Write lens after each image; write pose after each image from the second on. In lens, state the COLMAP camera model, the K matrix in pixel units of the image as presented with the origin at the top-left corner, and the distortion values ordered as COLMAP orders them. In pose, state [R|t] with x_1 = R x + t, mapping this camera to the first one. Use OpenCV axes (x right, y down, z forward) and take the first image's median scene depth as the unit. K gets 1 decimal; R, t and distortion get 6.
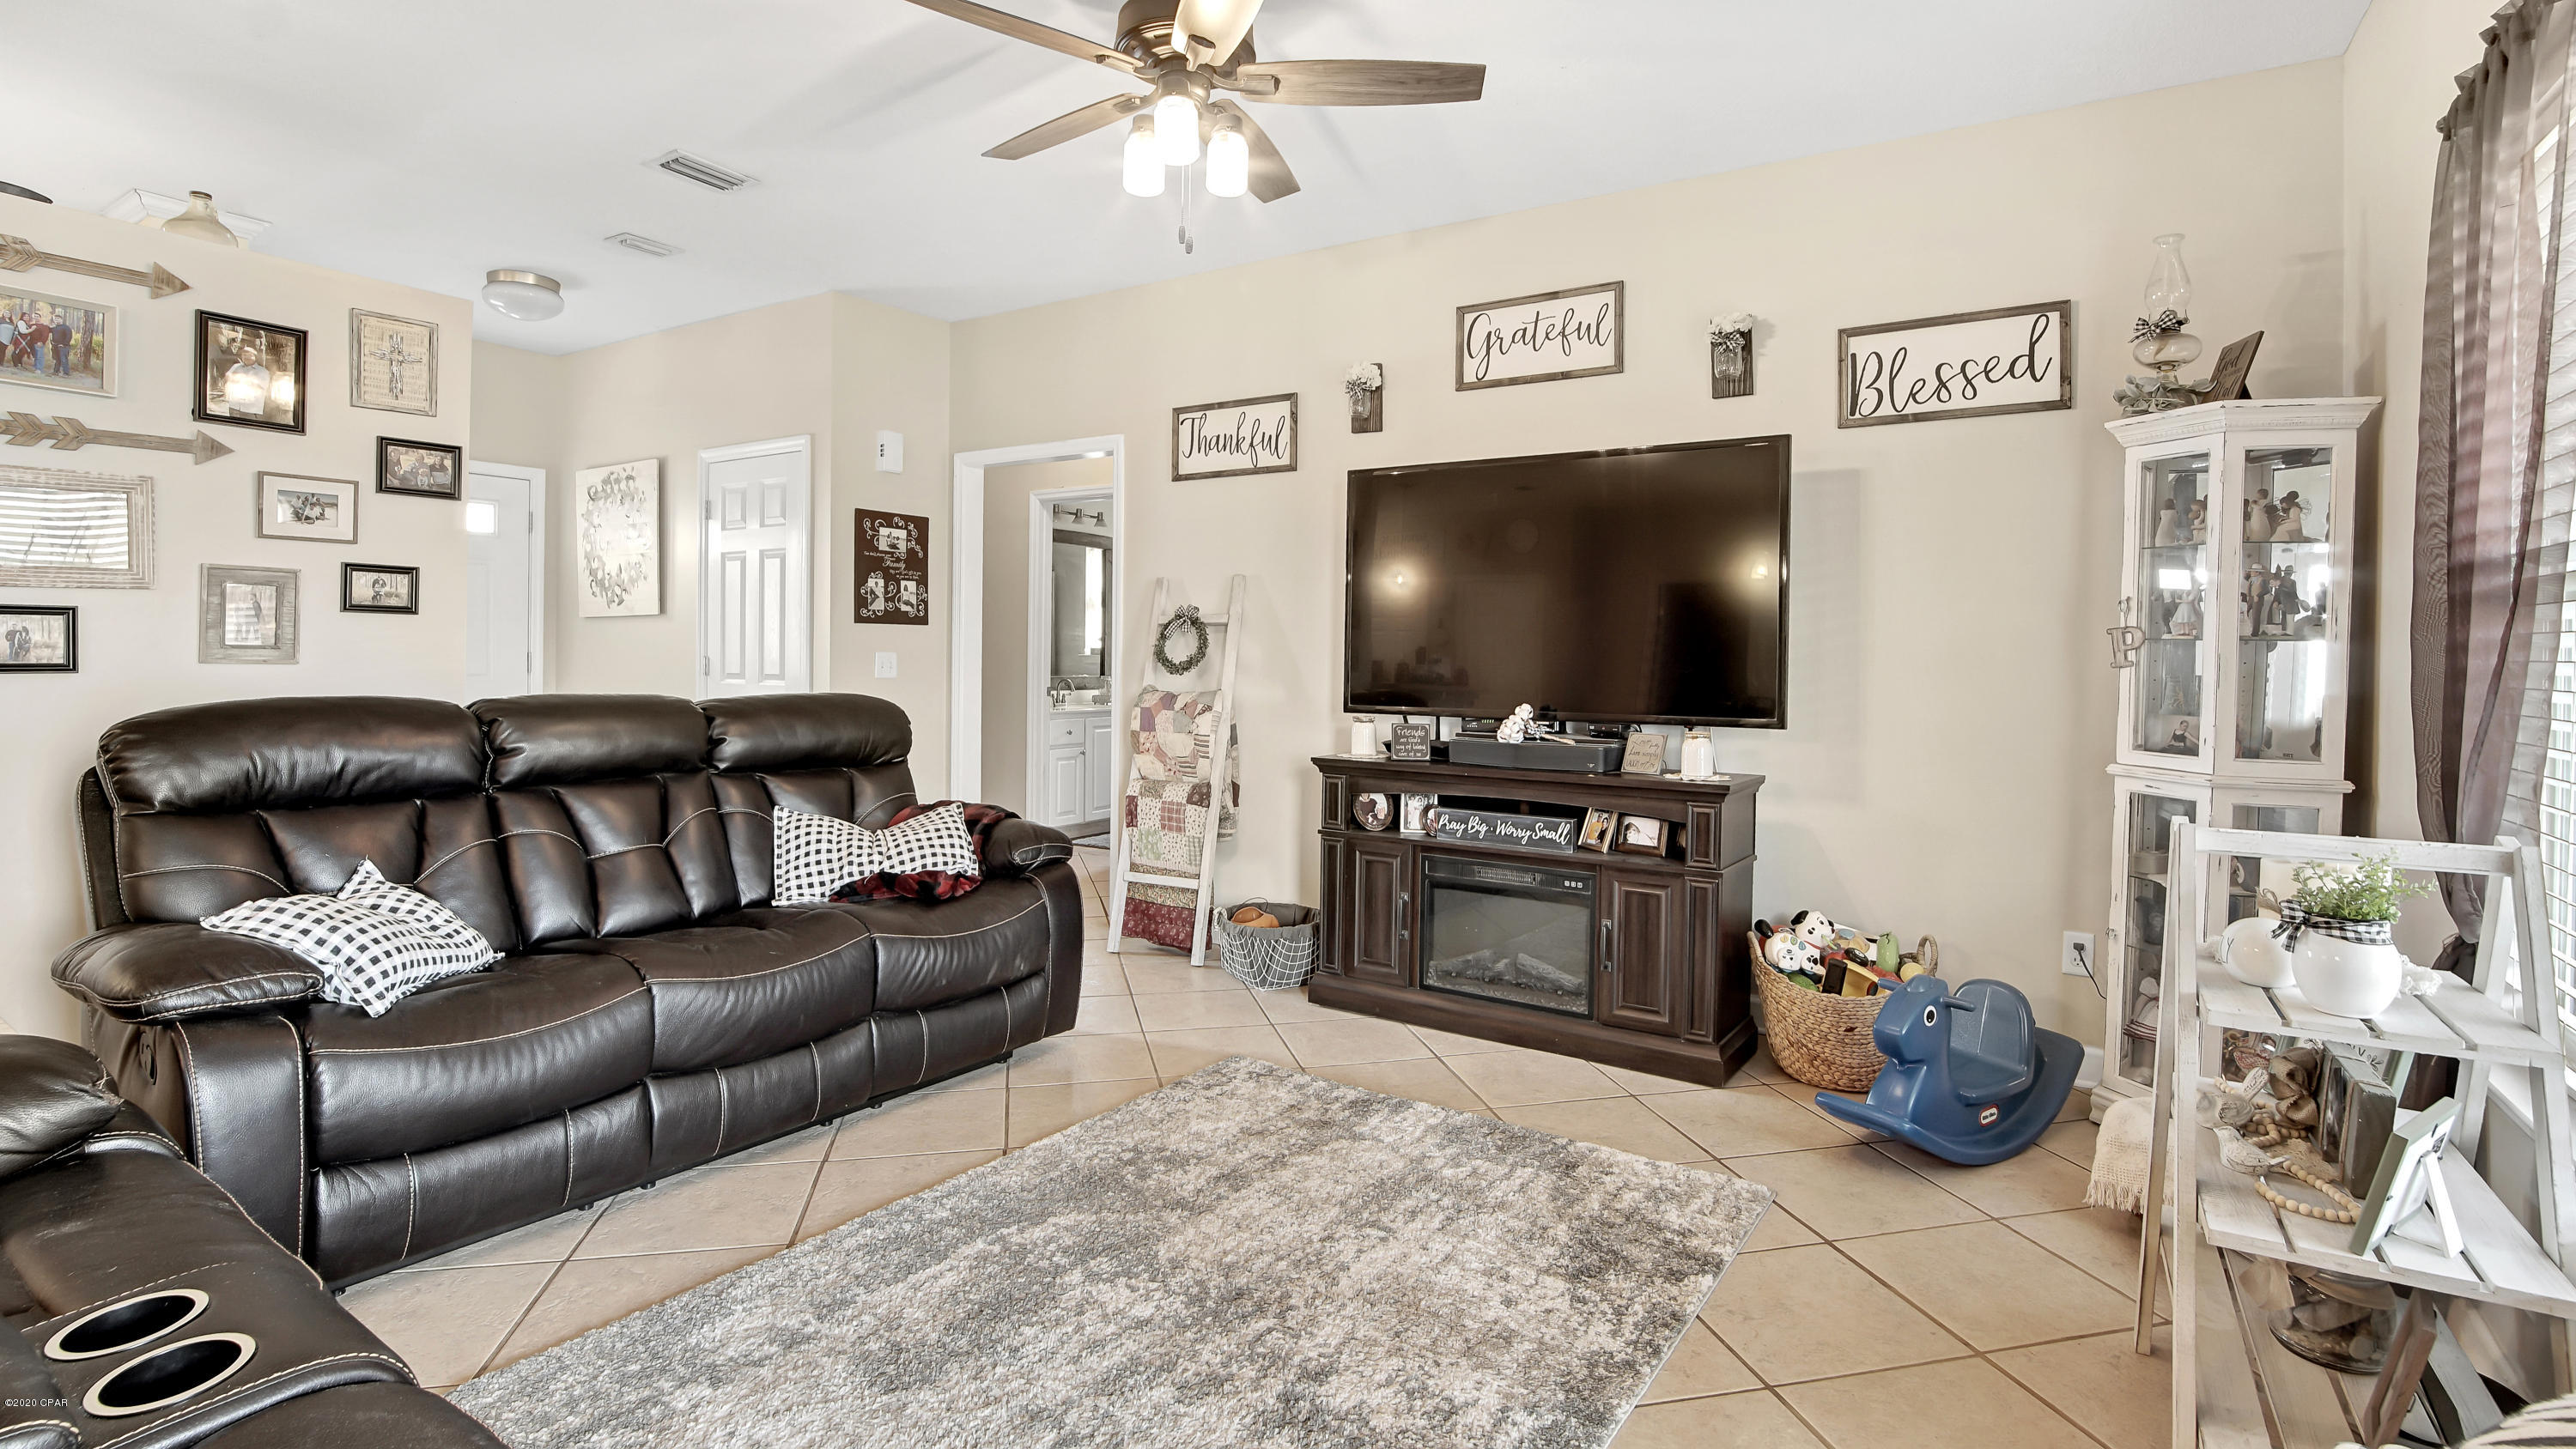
lens RADIAL K [[1297.5, 0, 1278.3], [0, 1297.5, 708.4], [0, 0, 1]] dist [-0.007311, -0.000587]
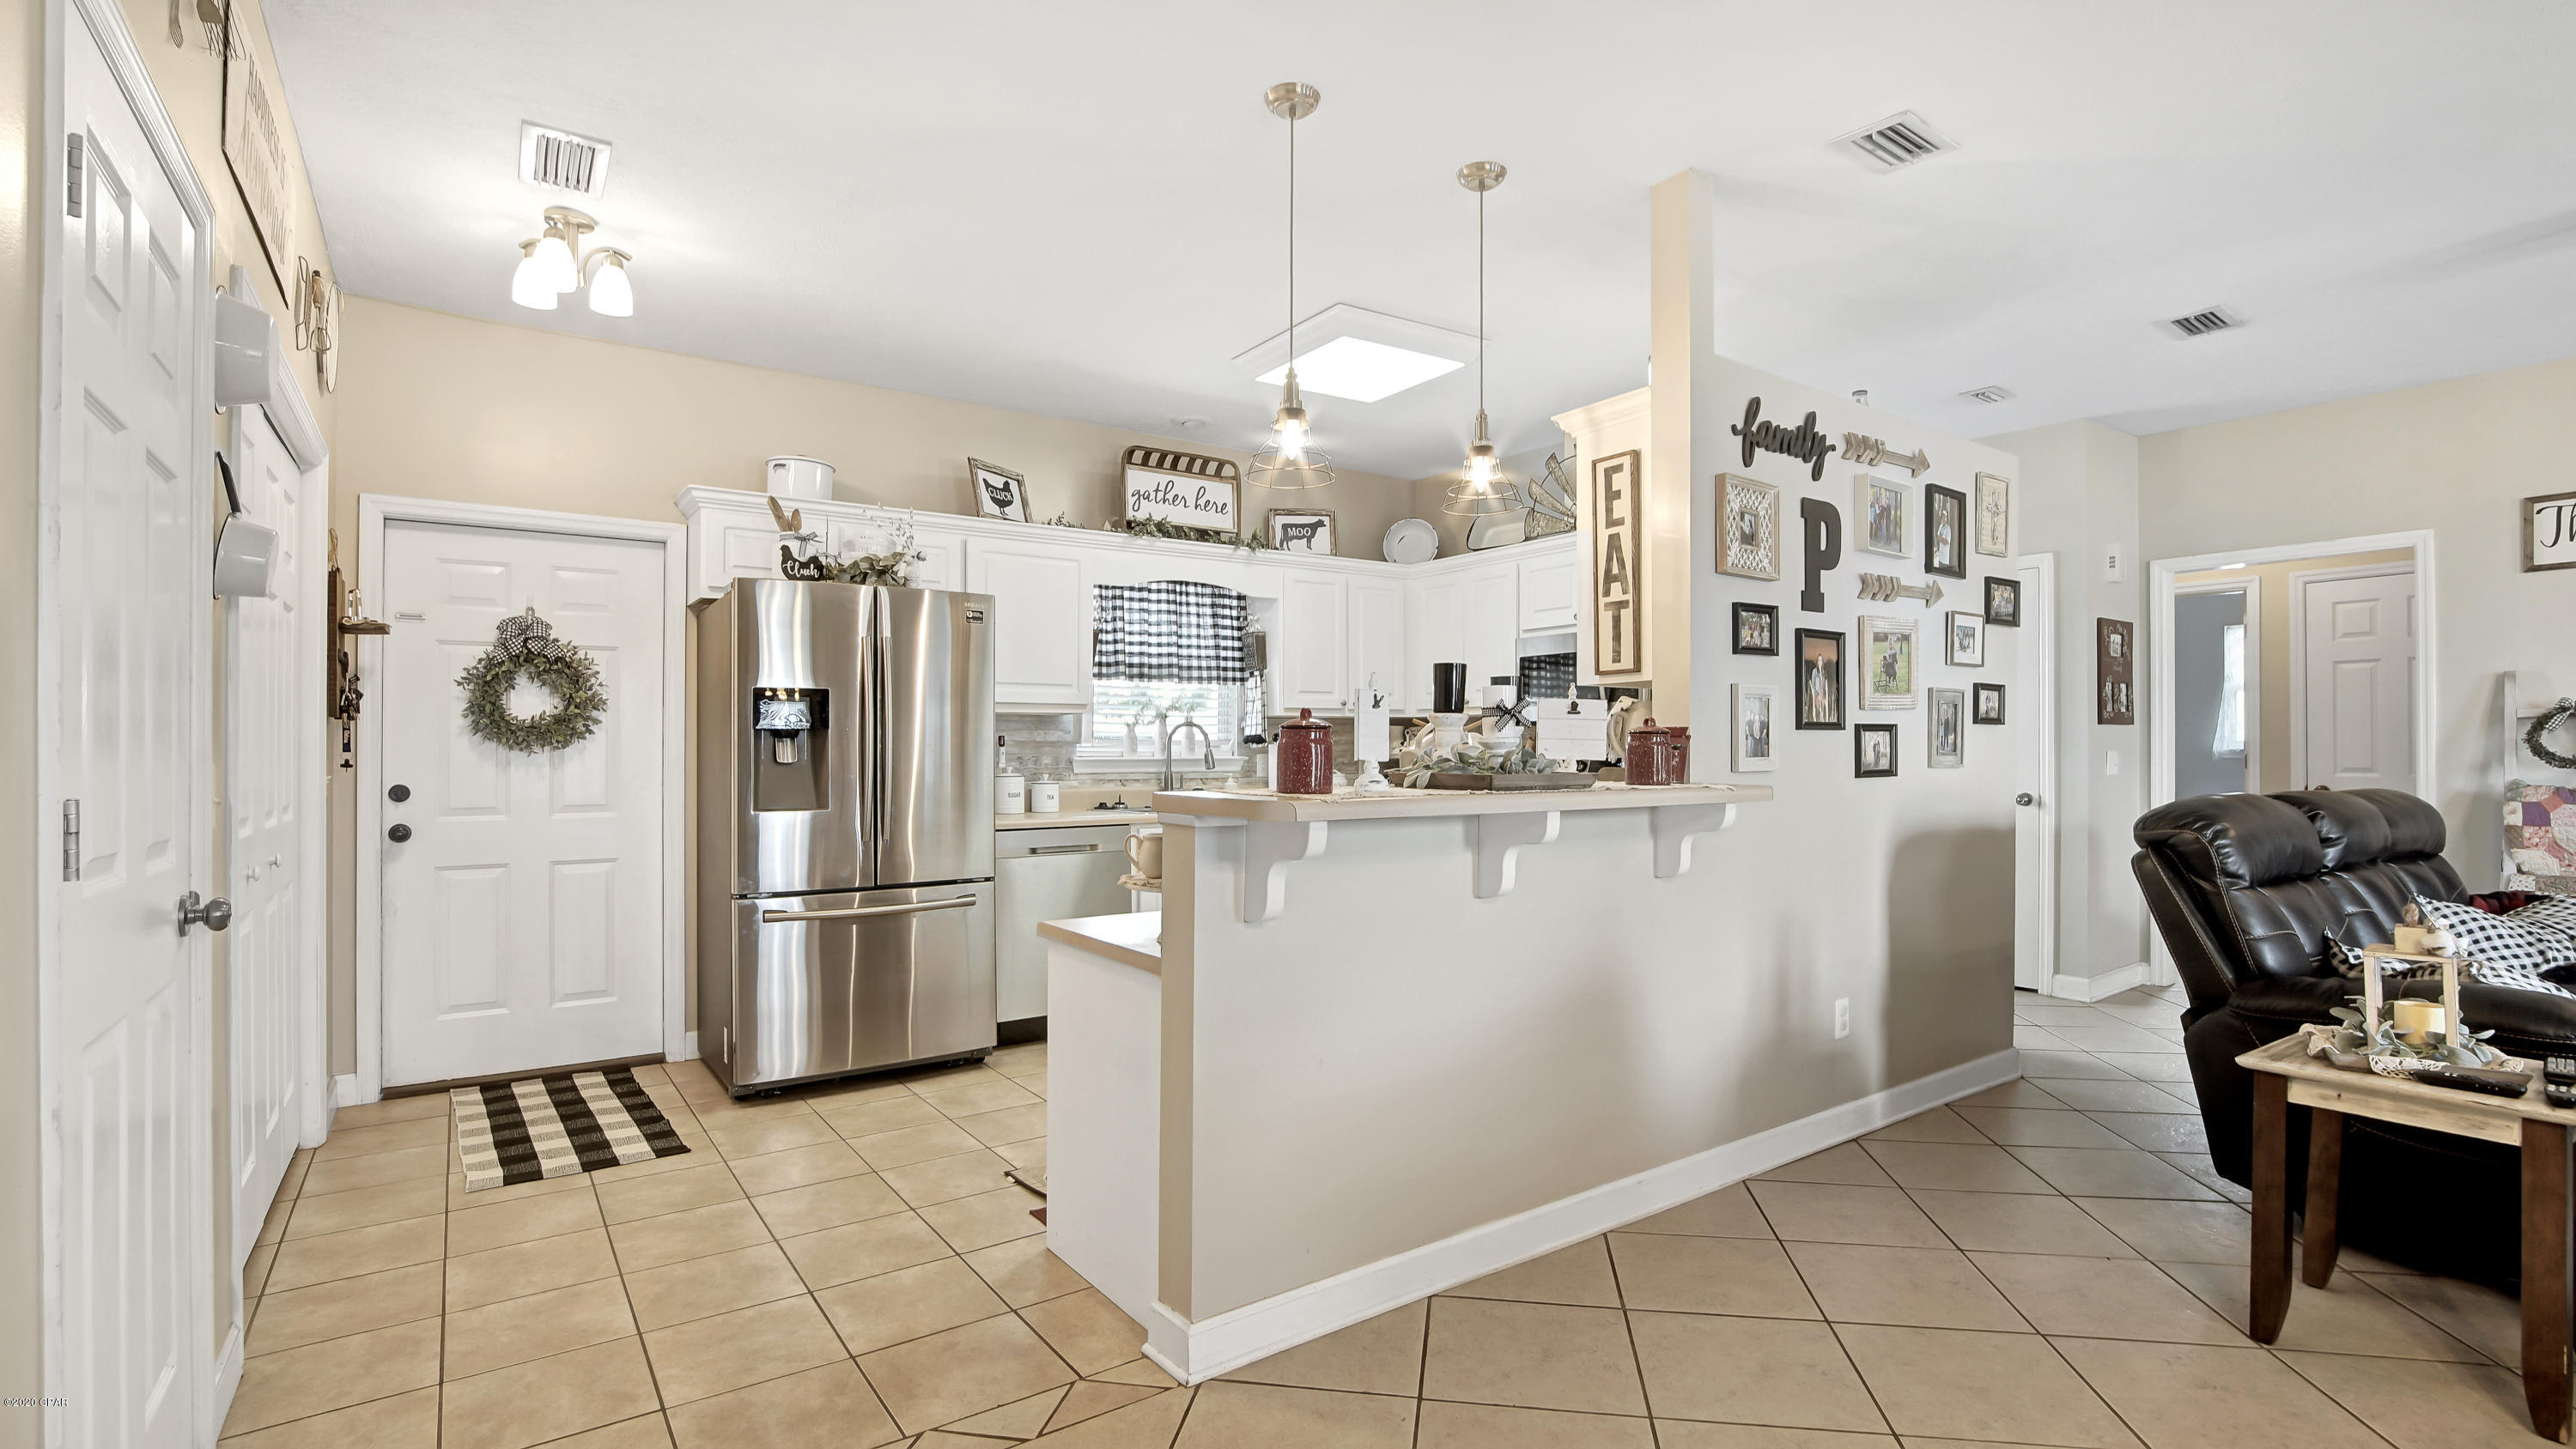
lens RADIAL K [[1262.9, 0, 1264.1], [0, 1262.9, 767.2], [0, 0, 1]] dist [-0.002372, 0.000009]
pose [[0.937167, -0.013741, -0.348611, -0.906063], [0.002937, 0.999499, -0.031502, 0.000694], [0.348869, 0.028499, 0.936738, -0.317629]]
